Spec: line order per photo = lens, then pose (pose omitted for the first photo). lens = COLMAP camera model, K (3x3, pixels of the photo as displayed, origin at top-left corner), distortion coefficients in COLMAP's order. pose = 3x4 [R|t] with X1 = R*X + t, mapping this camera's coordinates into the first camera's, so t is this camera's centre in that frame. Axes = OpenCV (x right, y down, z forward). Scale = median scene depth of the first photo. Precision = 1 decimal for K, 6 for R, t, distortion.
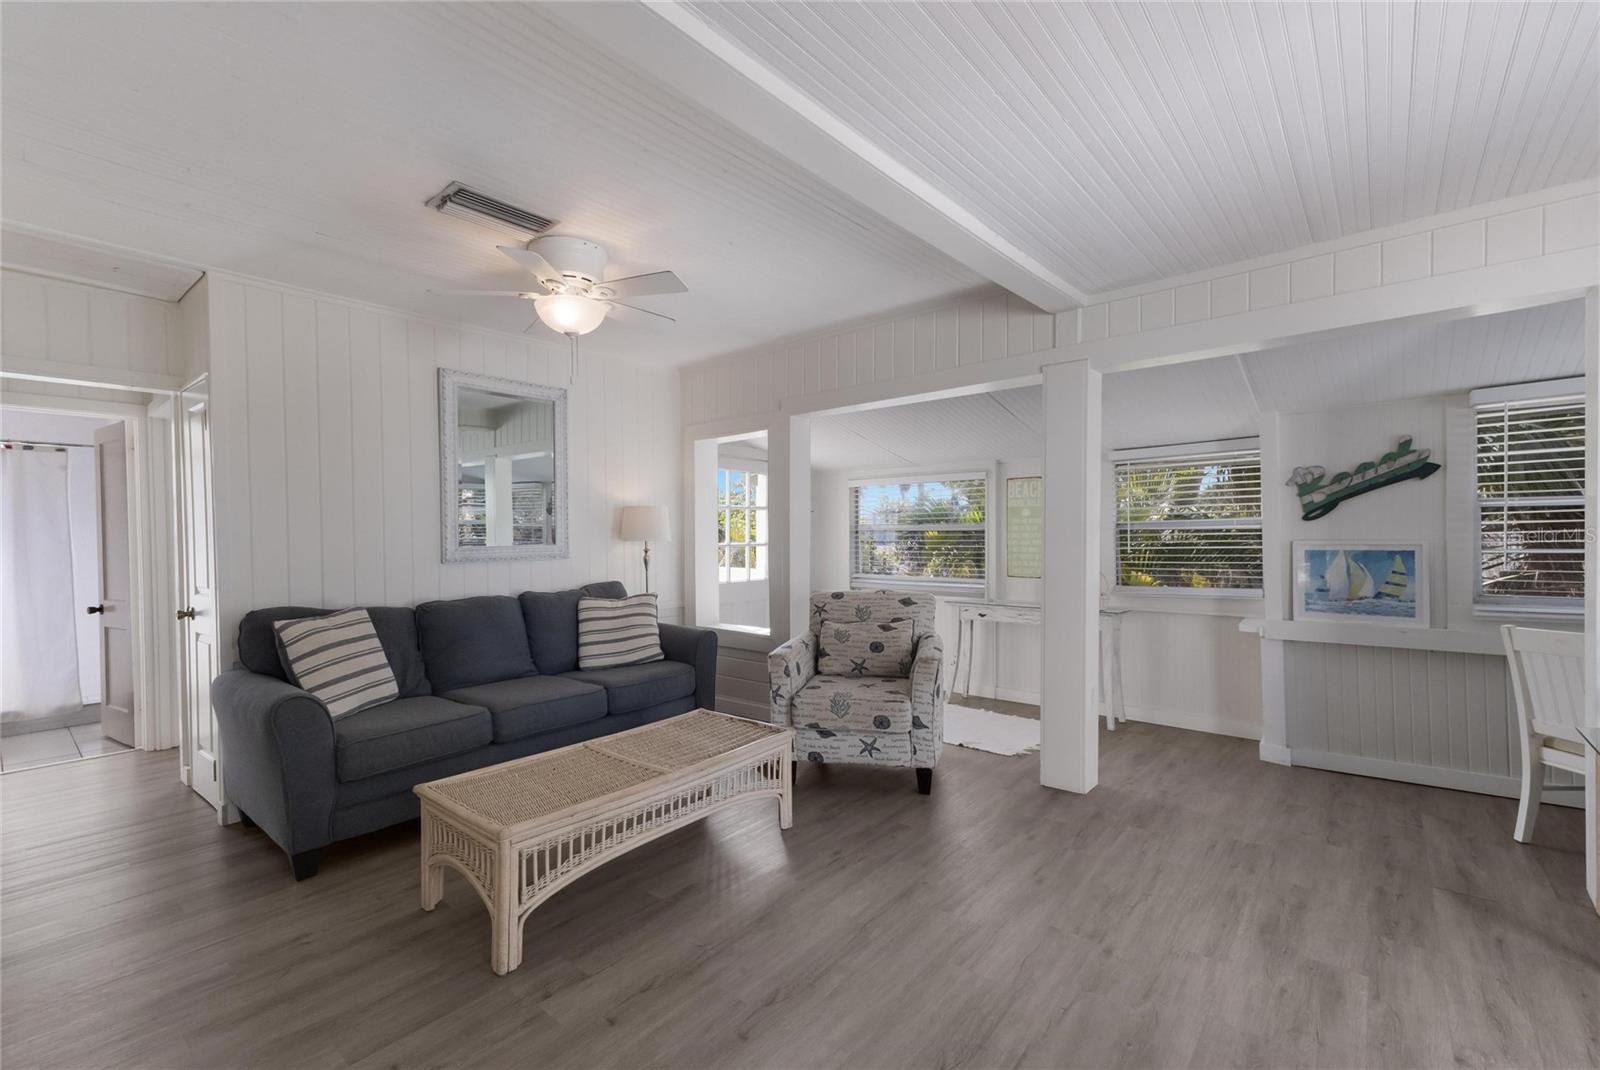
lens RADIAL K [[695.3, 0, 806.8], [0, 695.3, 542.0], [0, 0, 1]] dist [0.025539, 0.000375]
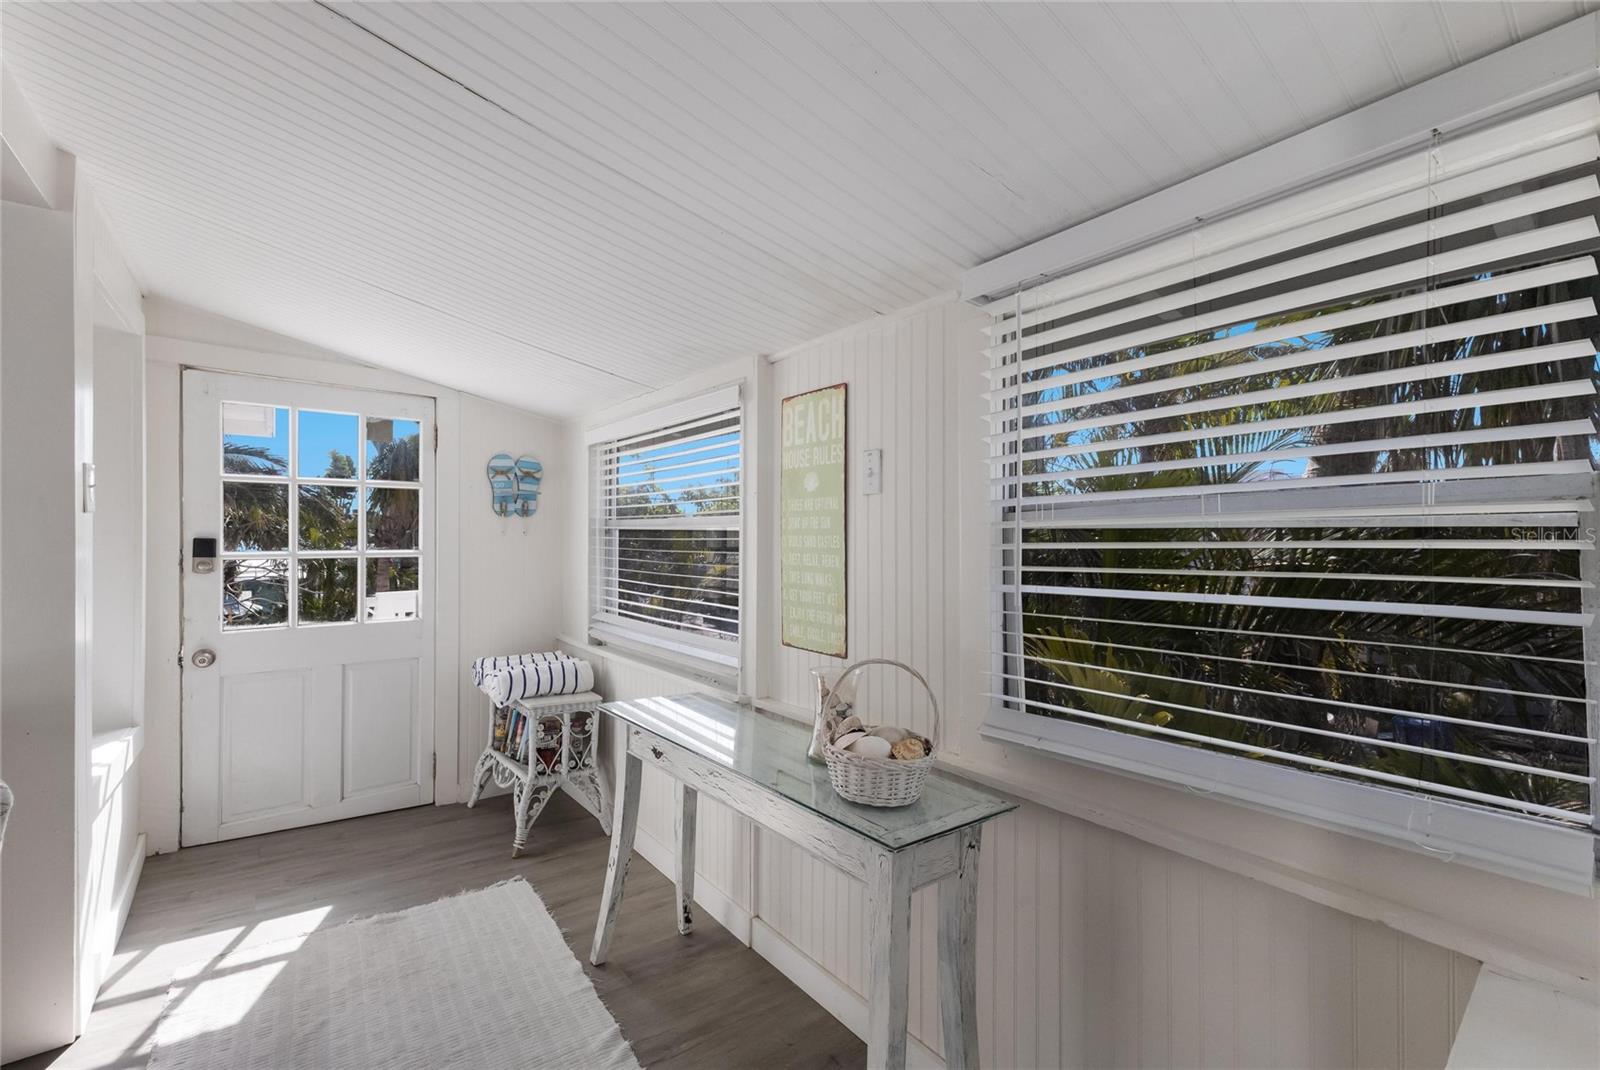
lens RADIAL K [[695.3, 0, 792.1], [0, 695.3, 532.7], [0, 0, 1]] dist [0.025539, 0.000375]
pose [[0.976302, 0.019058, -0.215573, 0.388491], [-0.023915, 0.999515, -0.019944, -0.006835], [0.215088, 0.024627, 0.976284, 0.627494]]
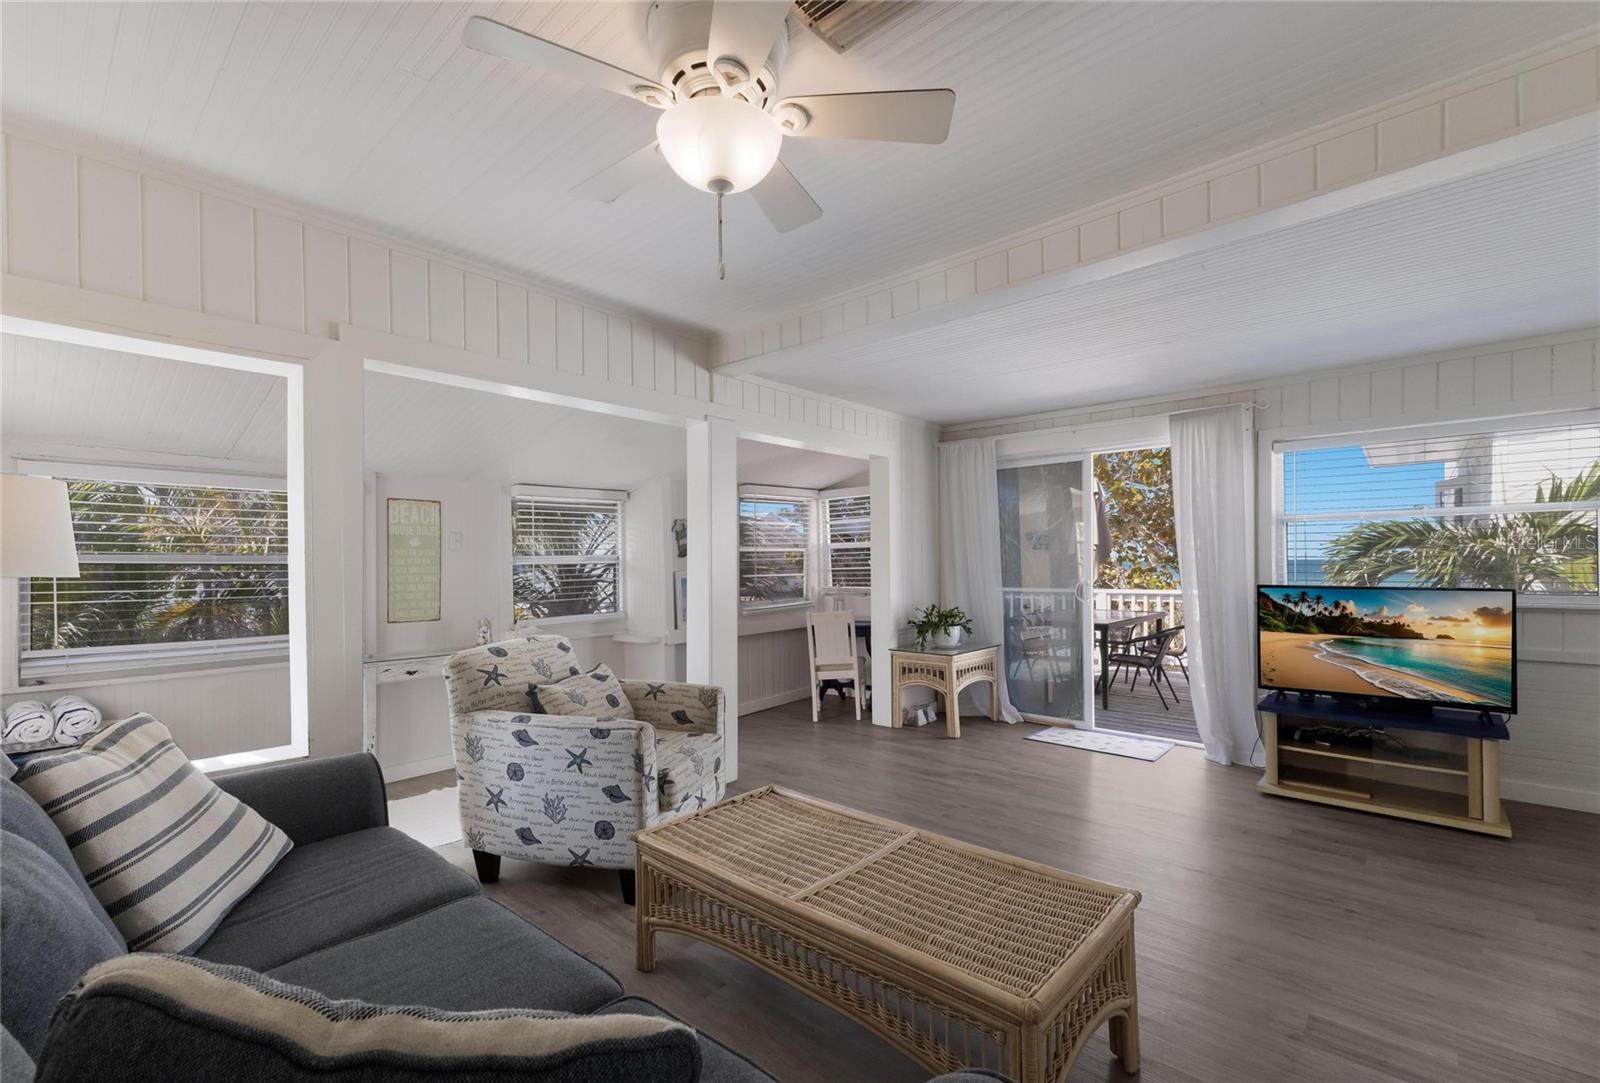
lens RADIAL K [[700.0, 0, 801.4], [0, 700.0, 555.8], [0, 0, 1]] dist [0.002423, 0.000157]
pose [[0.027280, 0.024436, 0.999329, -0.499911], [0.025346, 0.999363, -0.025129, 0.005948], [-0.999306, 0.026015, 0.026643, 0.525109]]
